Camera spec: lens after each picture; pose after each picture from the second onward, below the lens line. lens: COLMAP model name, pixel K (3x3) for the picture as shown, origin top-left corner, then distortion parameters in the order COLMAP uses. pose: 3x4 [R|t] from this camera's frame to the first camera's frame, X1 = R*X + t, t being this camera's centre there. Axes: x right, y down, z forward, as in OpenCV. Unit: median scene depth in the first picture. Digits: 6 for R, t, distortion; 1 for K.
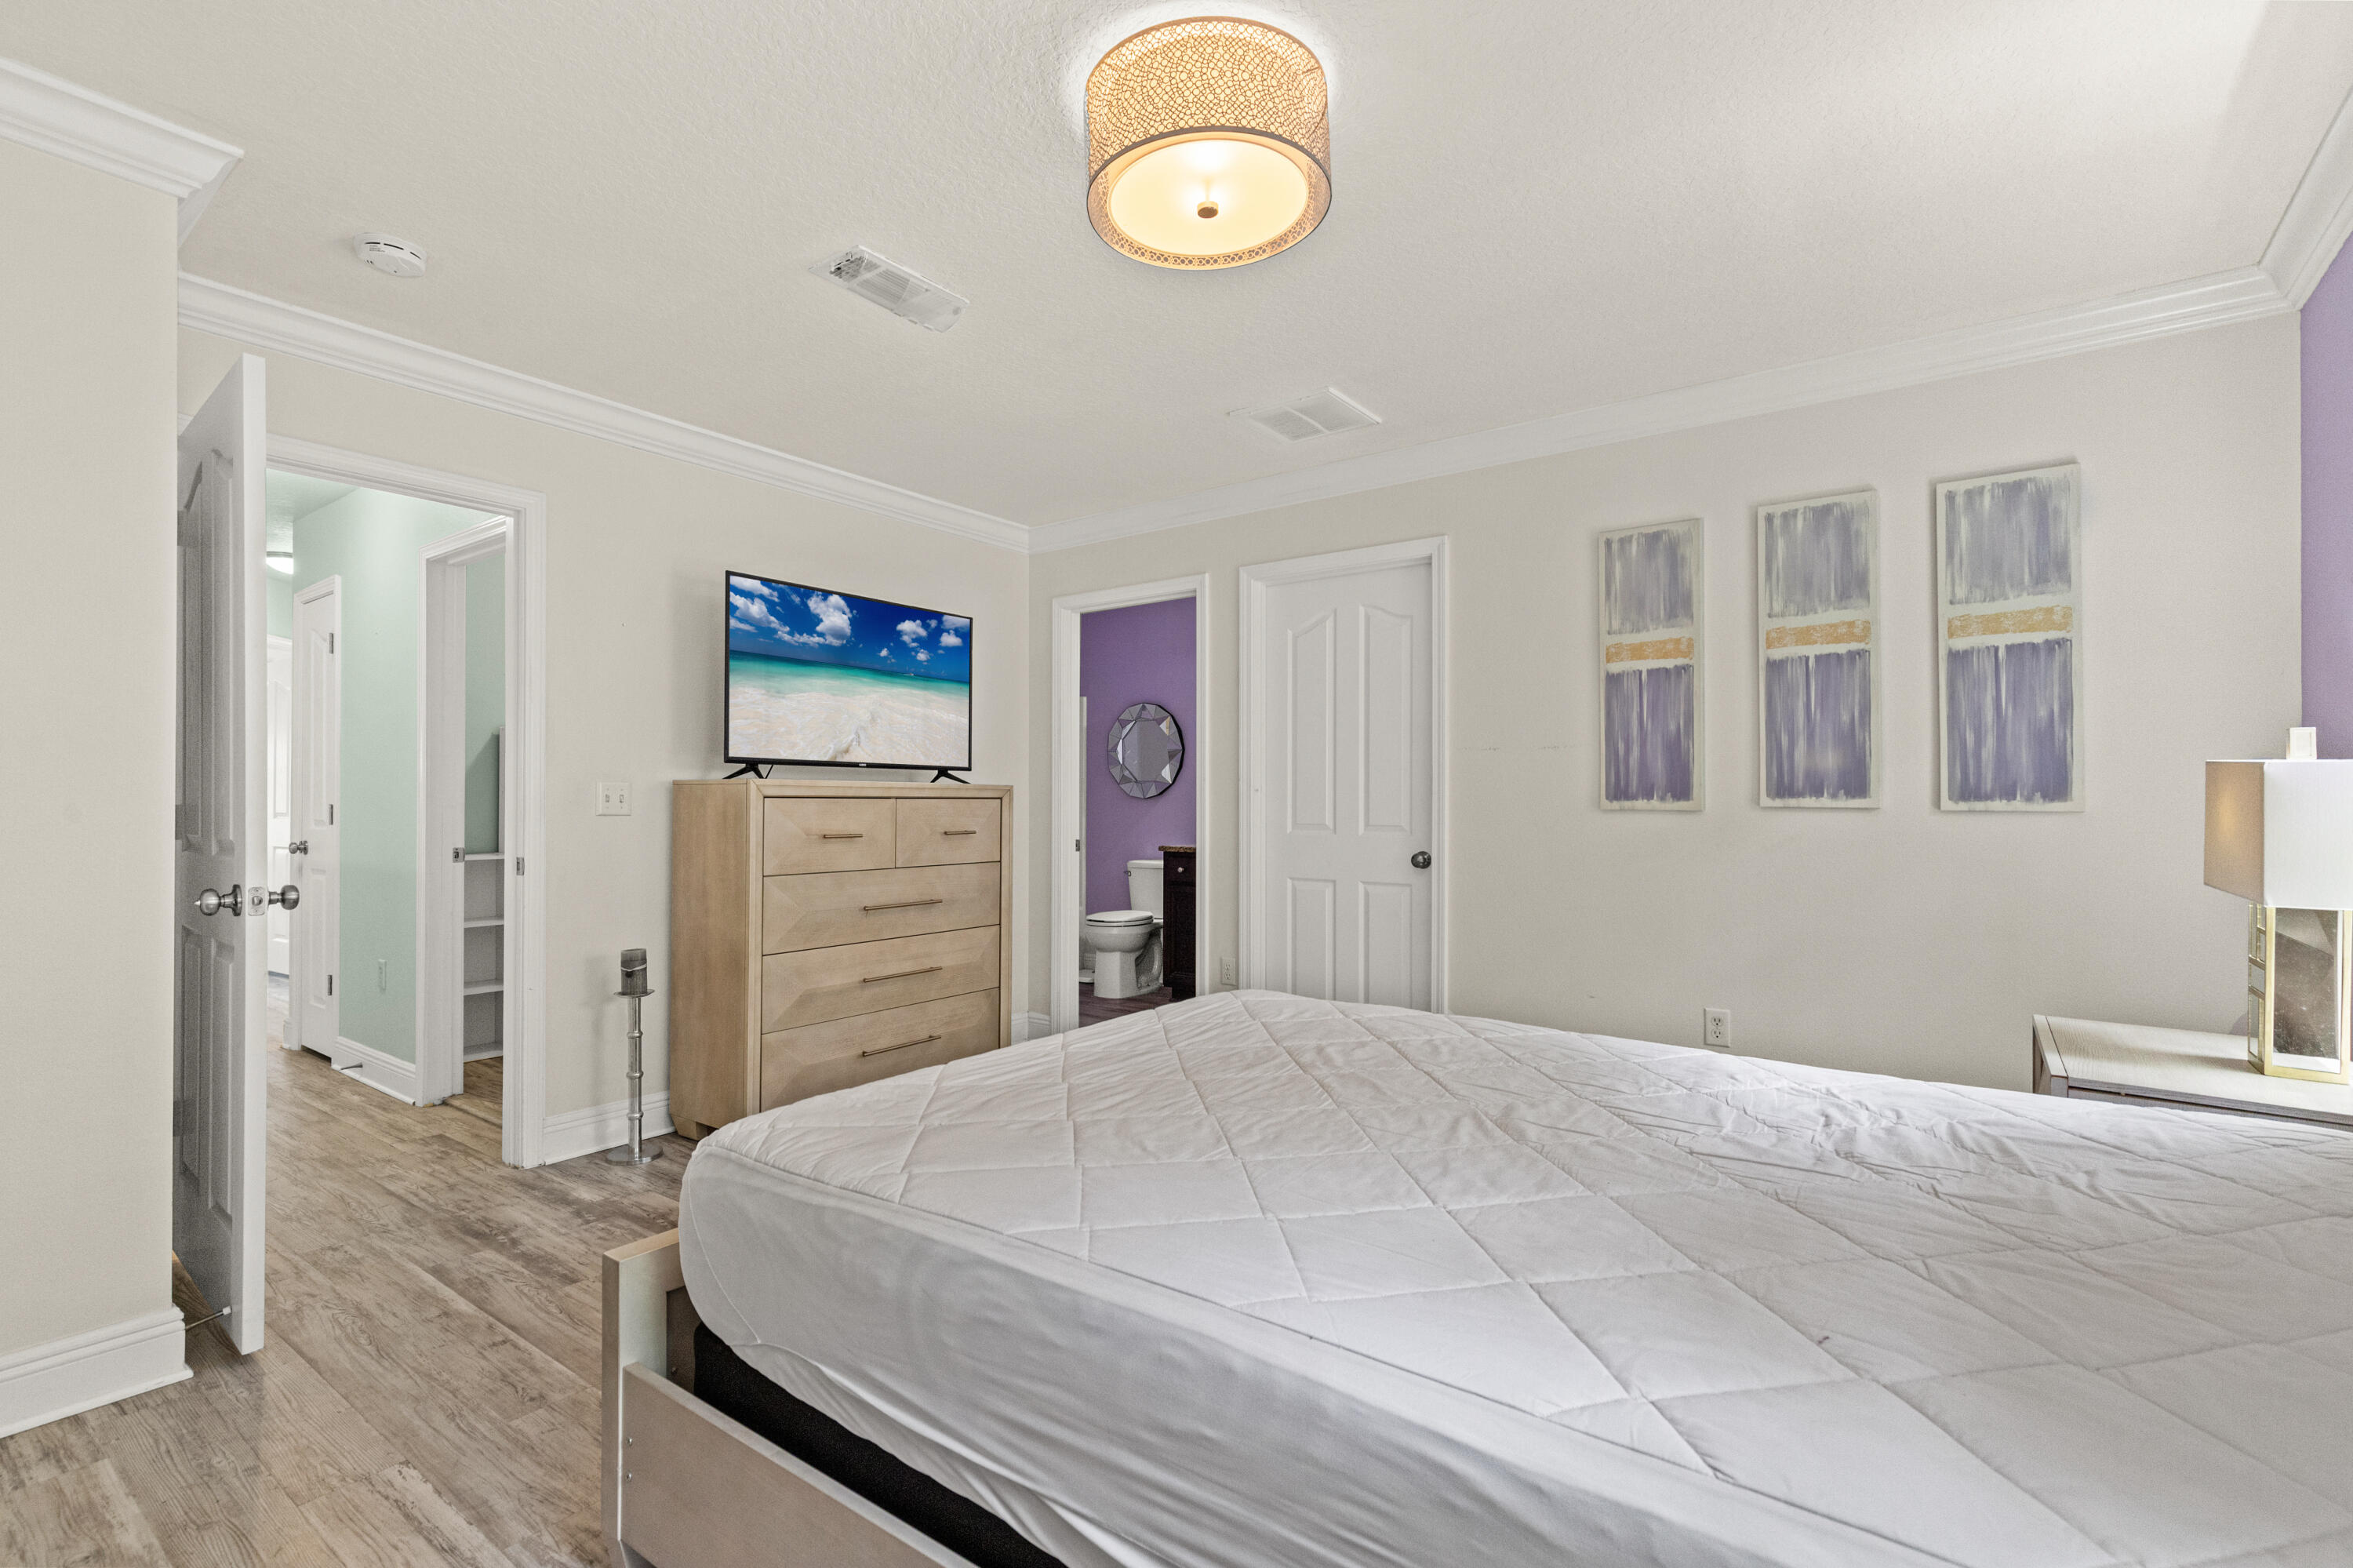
lens RADIAL K [[1068.9, 0, 1182.7], [0, 1068.9, 798.7], [0, 0, 1]] dist [0.010770, -0.001311]
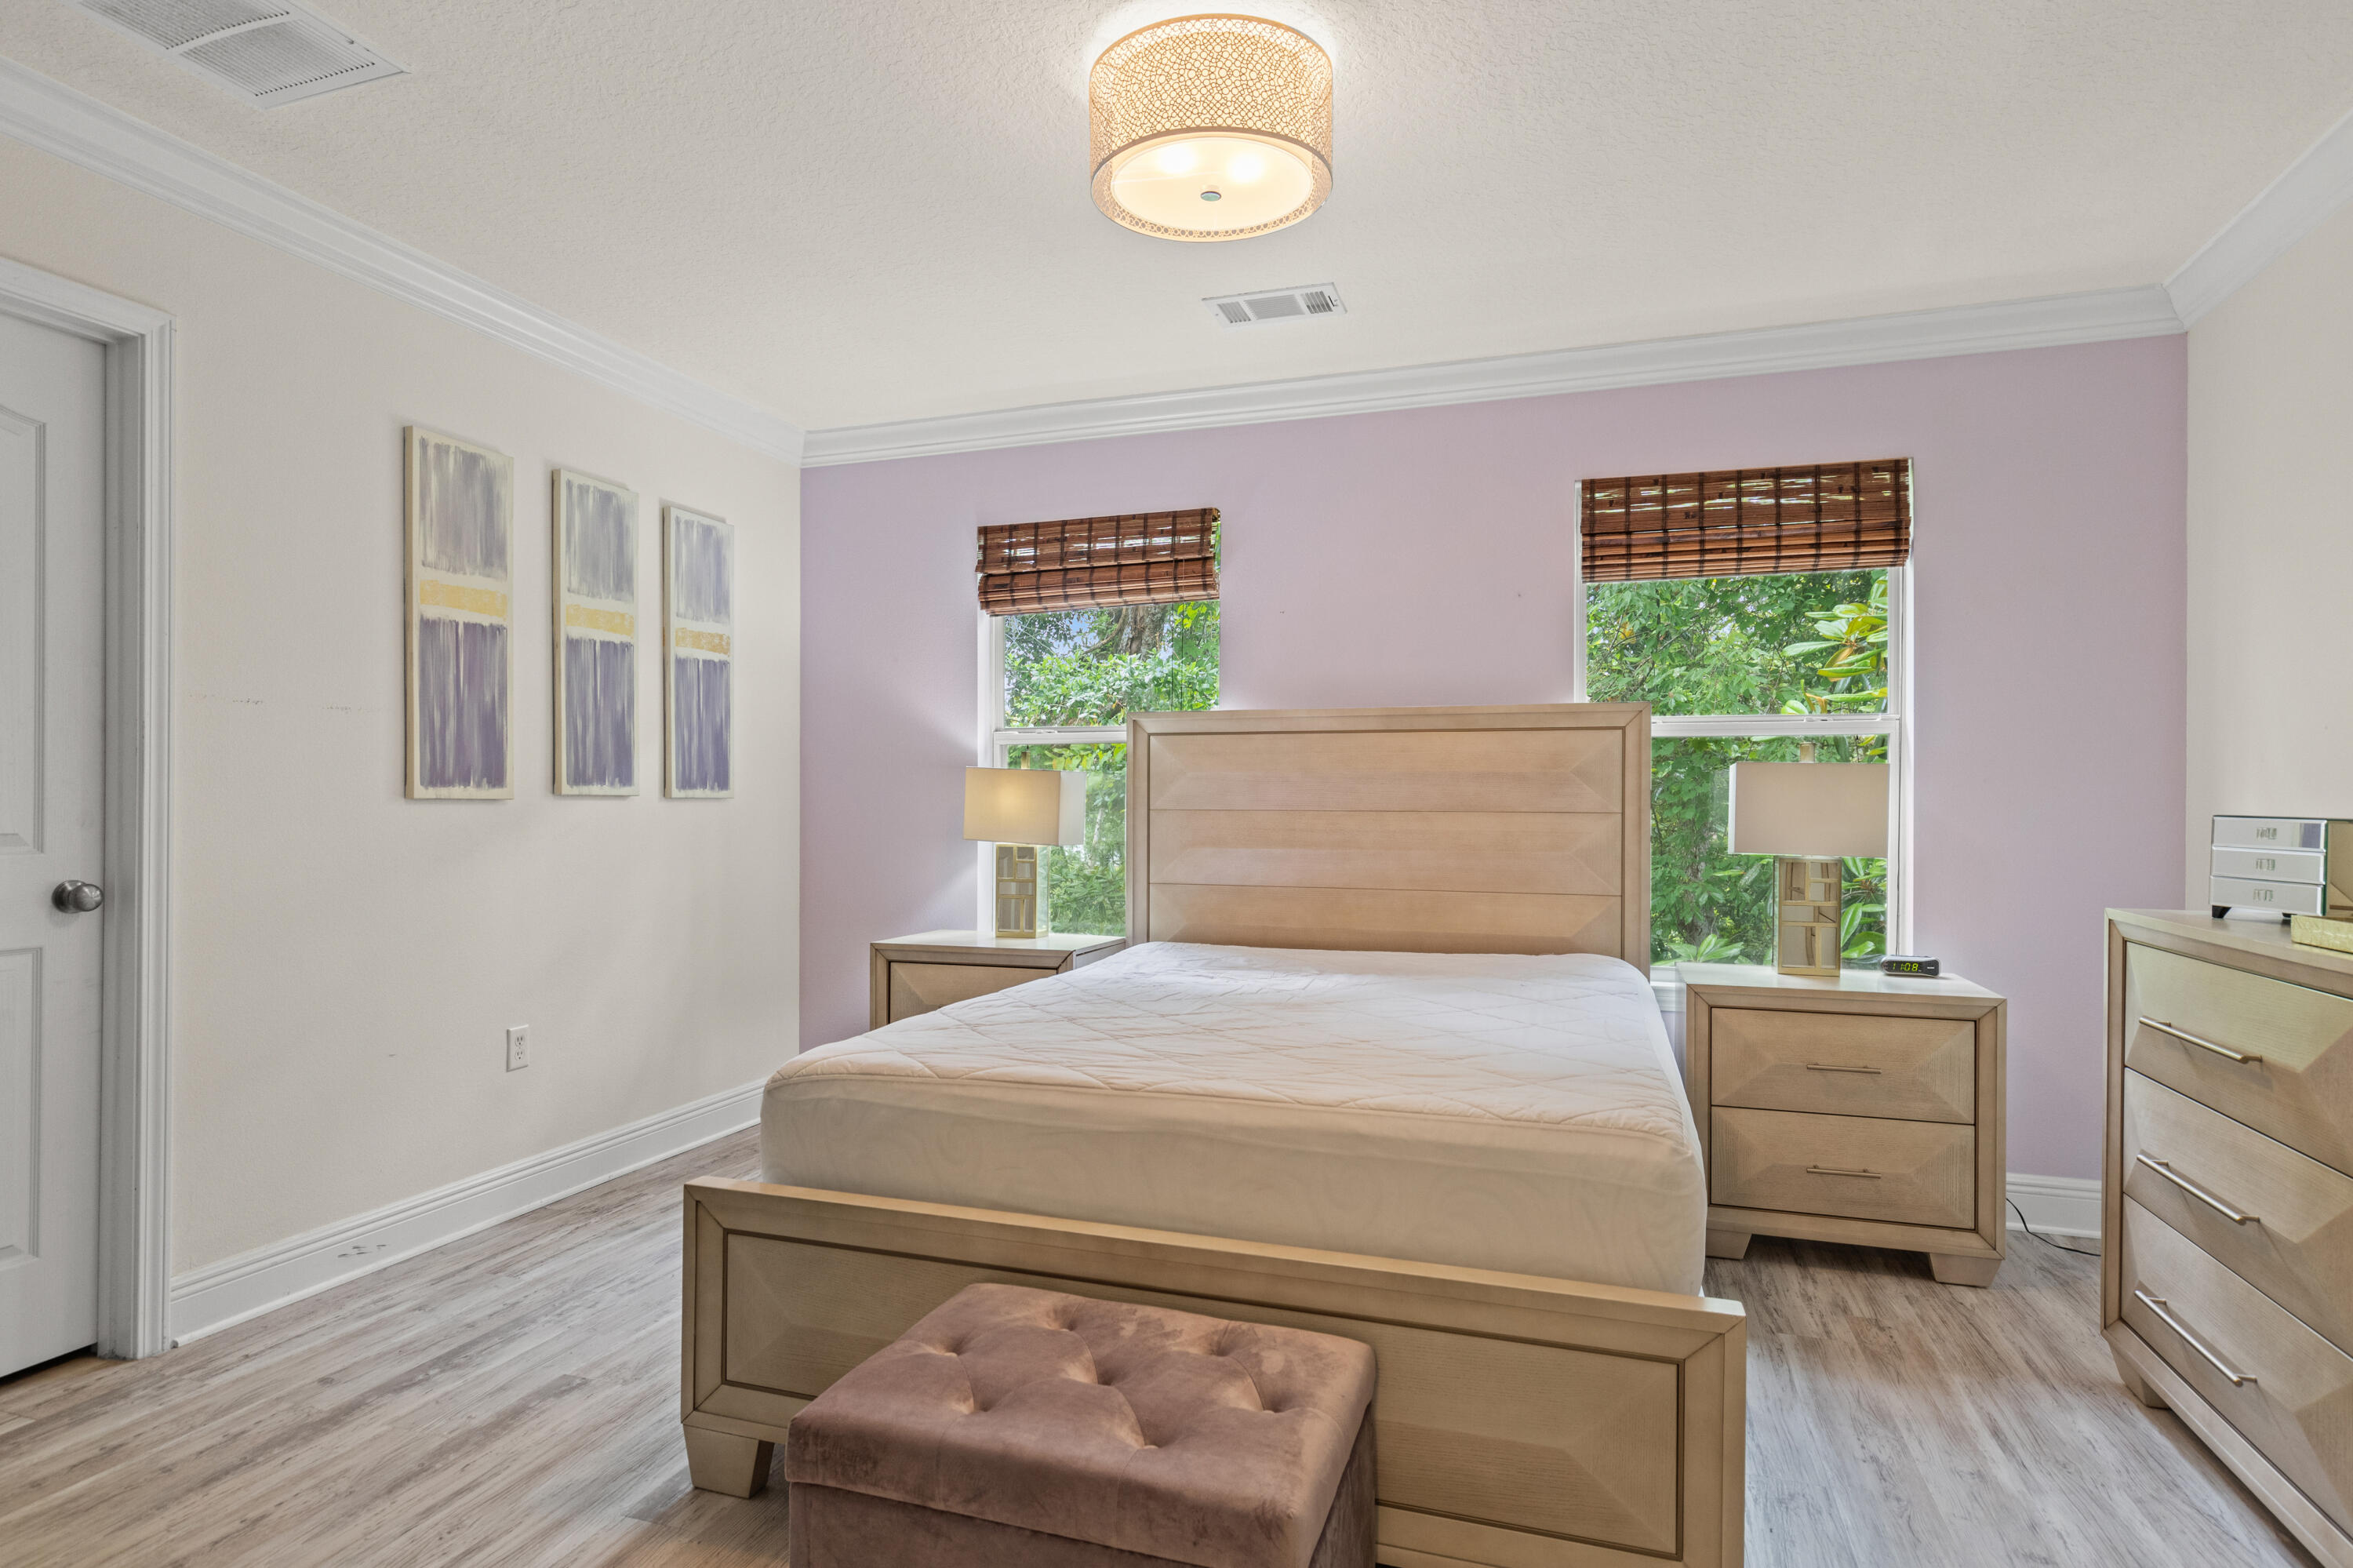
lens RADIAL K [[1263.9, 0, 1169.3], [0, 1263.9, 798.9], [0, 0, 1]] dist [0.004489, 0.000779]
pose [[-0.298124, -0.006190, 0.954507, -0.646591], [-0.009196, 0.999951, 0.003612, 0.002185], [-0.954483, -0.007700, -0.298167, 0.813889]]
